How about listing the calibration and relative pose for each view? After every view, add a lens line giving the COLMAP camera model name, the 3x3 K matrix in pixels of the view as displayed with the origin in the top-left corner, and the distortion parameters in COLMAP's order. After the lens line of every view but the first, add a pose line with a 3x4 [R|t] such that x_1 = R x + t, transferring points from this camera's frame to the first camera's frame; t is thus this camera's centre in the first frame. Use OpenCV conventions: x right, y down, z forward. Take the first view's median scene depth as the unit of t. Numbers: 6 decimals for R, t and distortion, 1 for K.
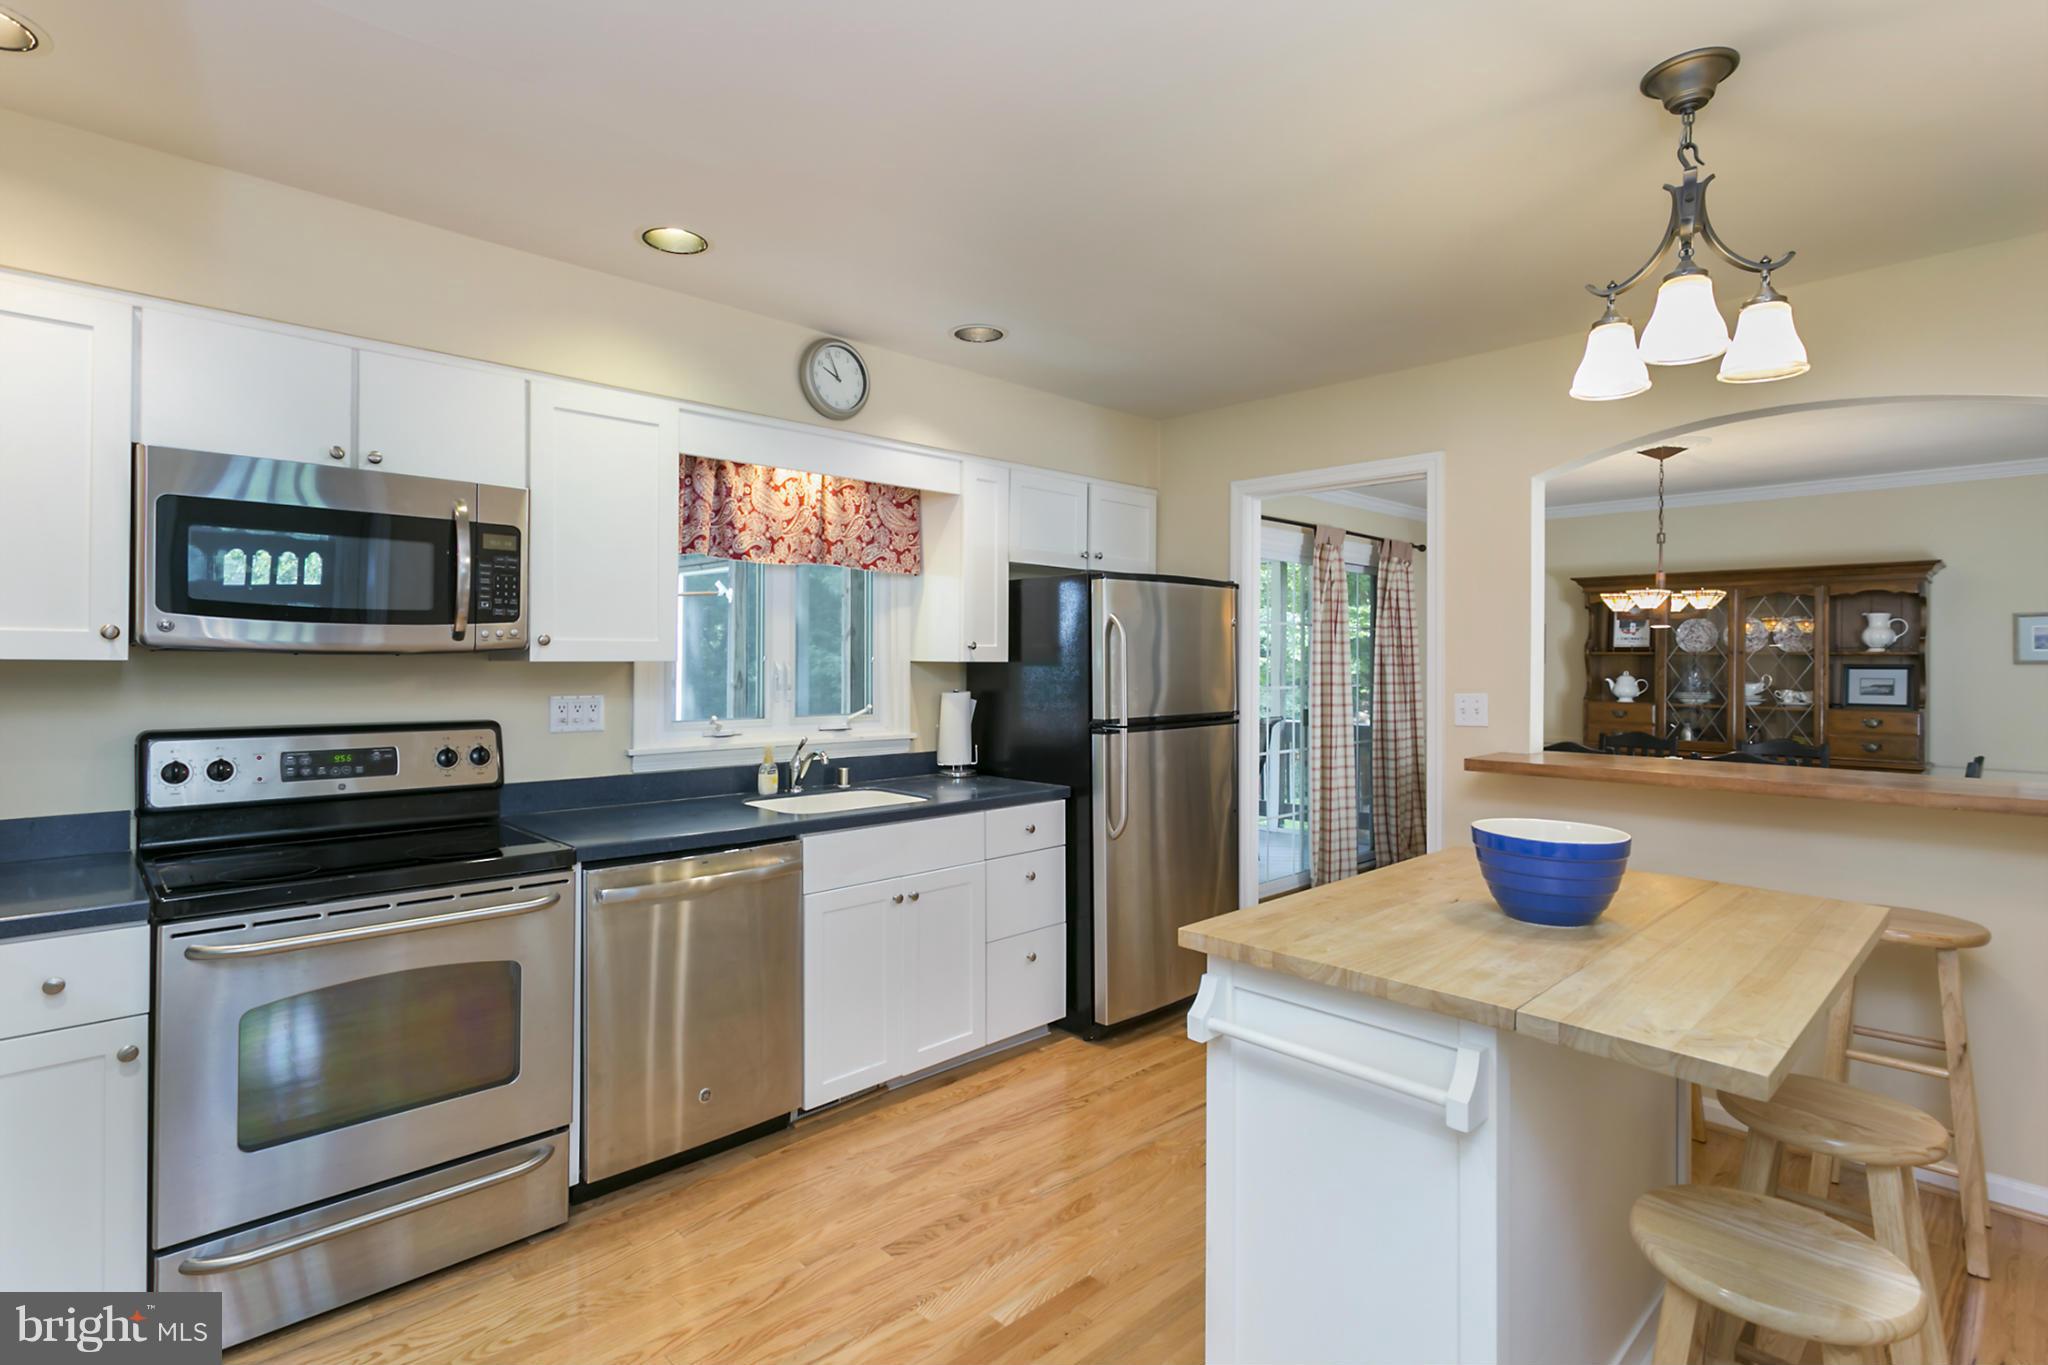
lens RADIAL K [[1002.3, 0, 1019.0], [0, 1002.3, 665.0], [0, 0, 1]] dist [-0.001395, -0.000219]
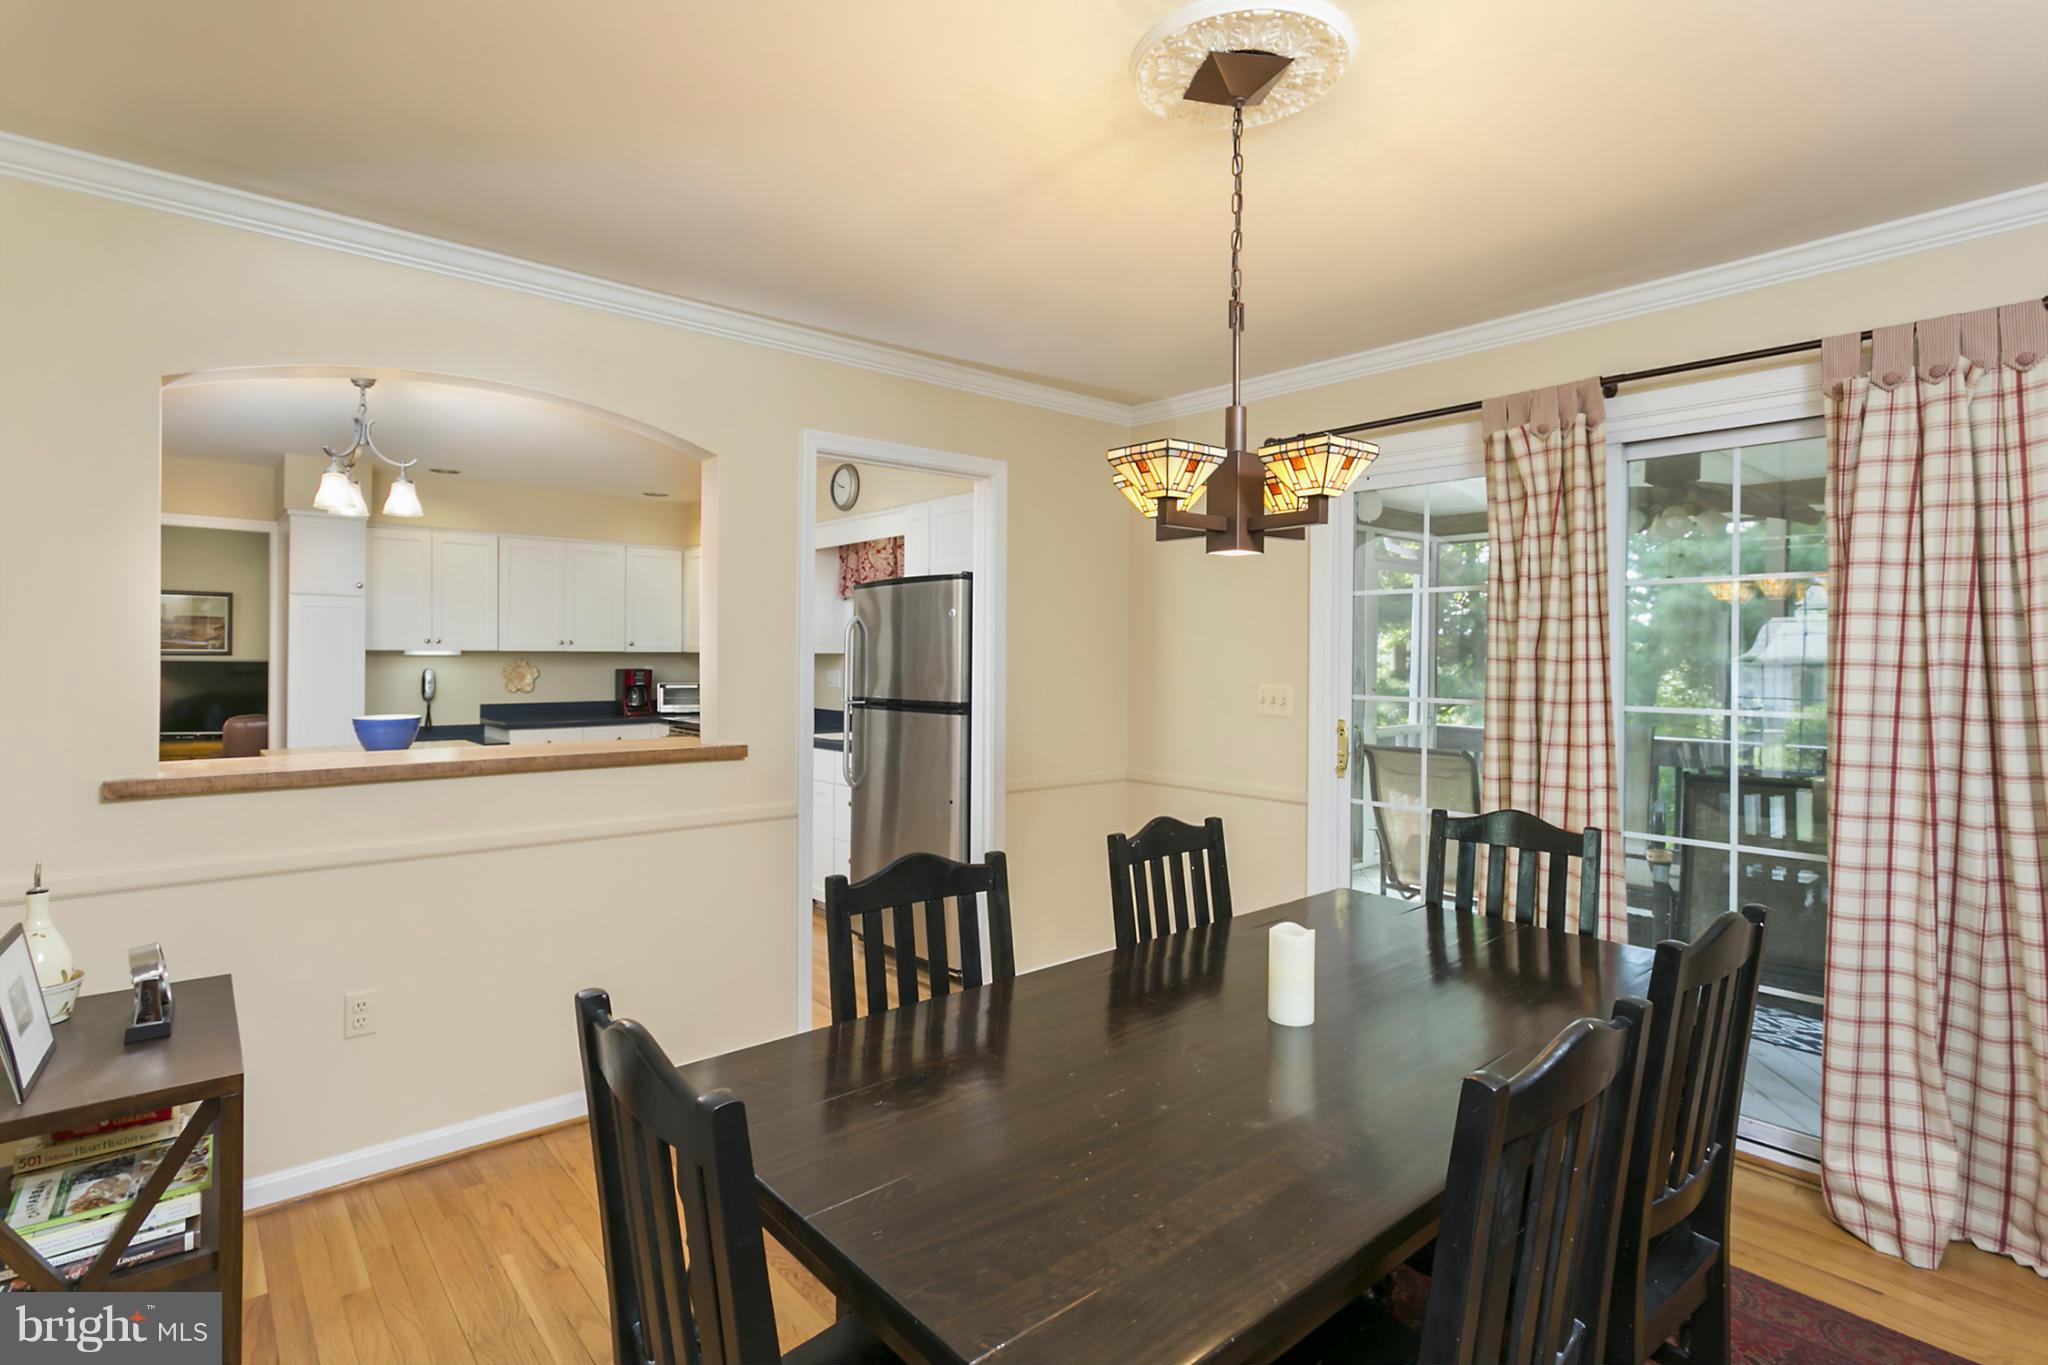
lens RADIAL K [[1002.3, 0, 1019.0], [0, 1002.3, 665.0], [0, 0, 1]] dist [-0.001395, -0.000219]
pose [[-0.031544, 0.014855, -0.999392, 1.438596], [-0.008784, 0.999847, 0.015139, -0.010777], [0.999464, 0.009257, -0.031408, 1.286571]]
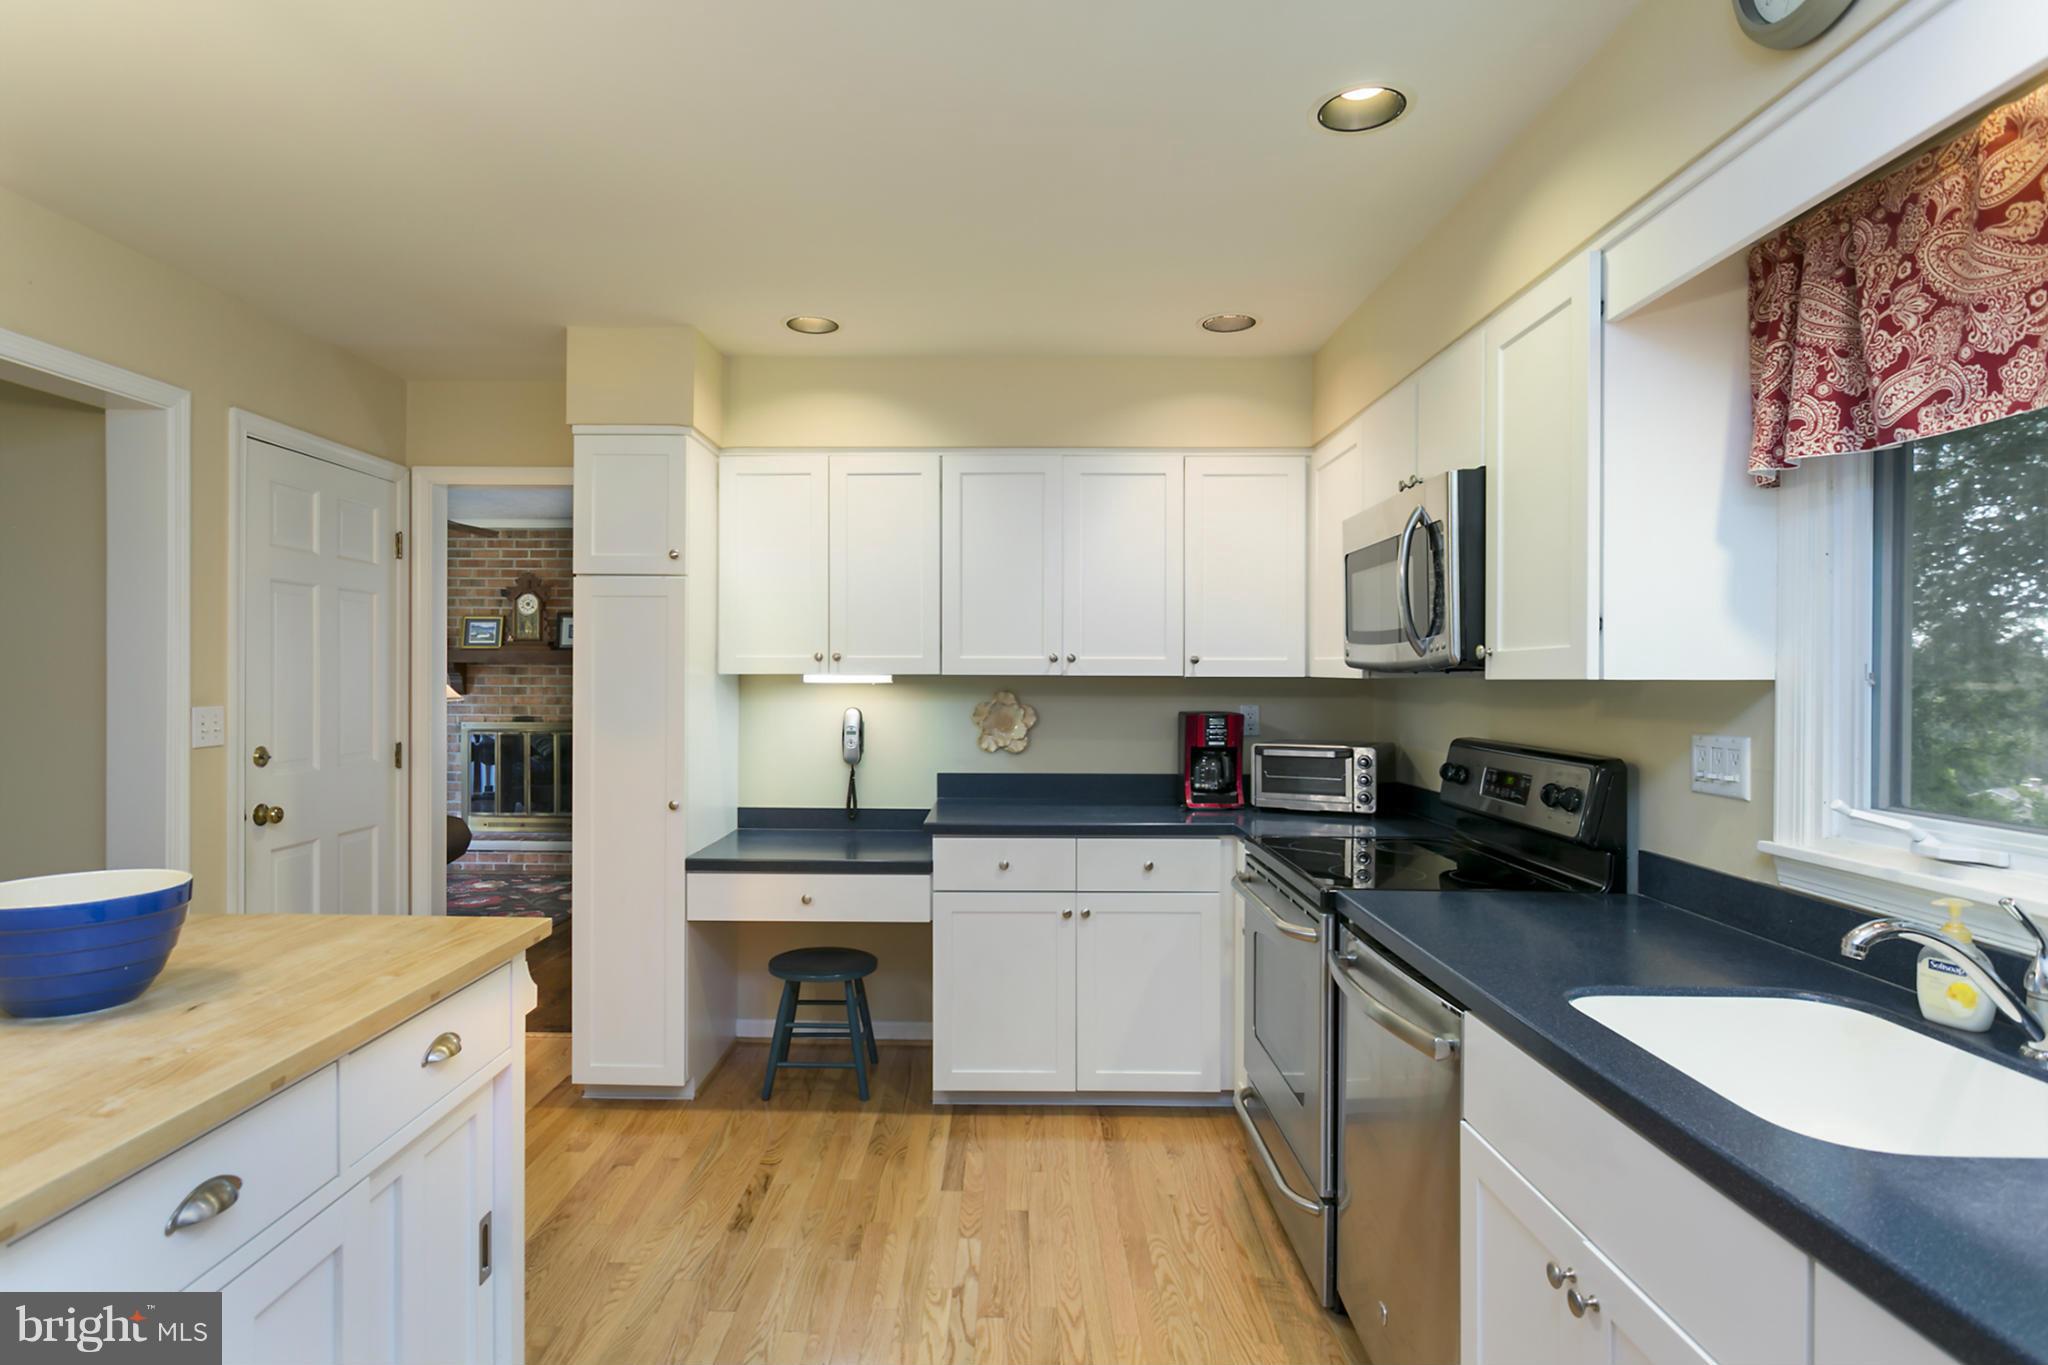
lens RADIAL K [[1002.3, 0, 1019.0], [0, 1002.3, 665.0], [0, 0, 1]] dist [-0.001395, -0.000219]
pose [[-0.705262, 0.002103, -0.708944, 0.349879], [0.001041, 0.999998, 0.001931, -0.011989], [0.708946, 0.000625, -0.705263, 1.022593]]
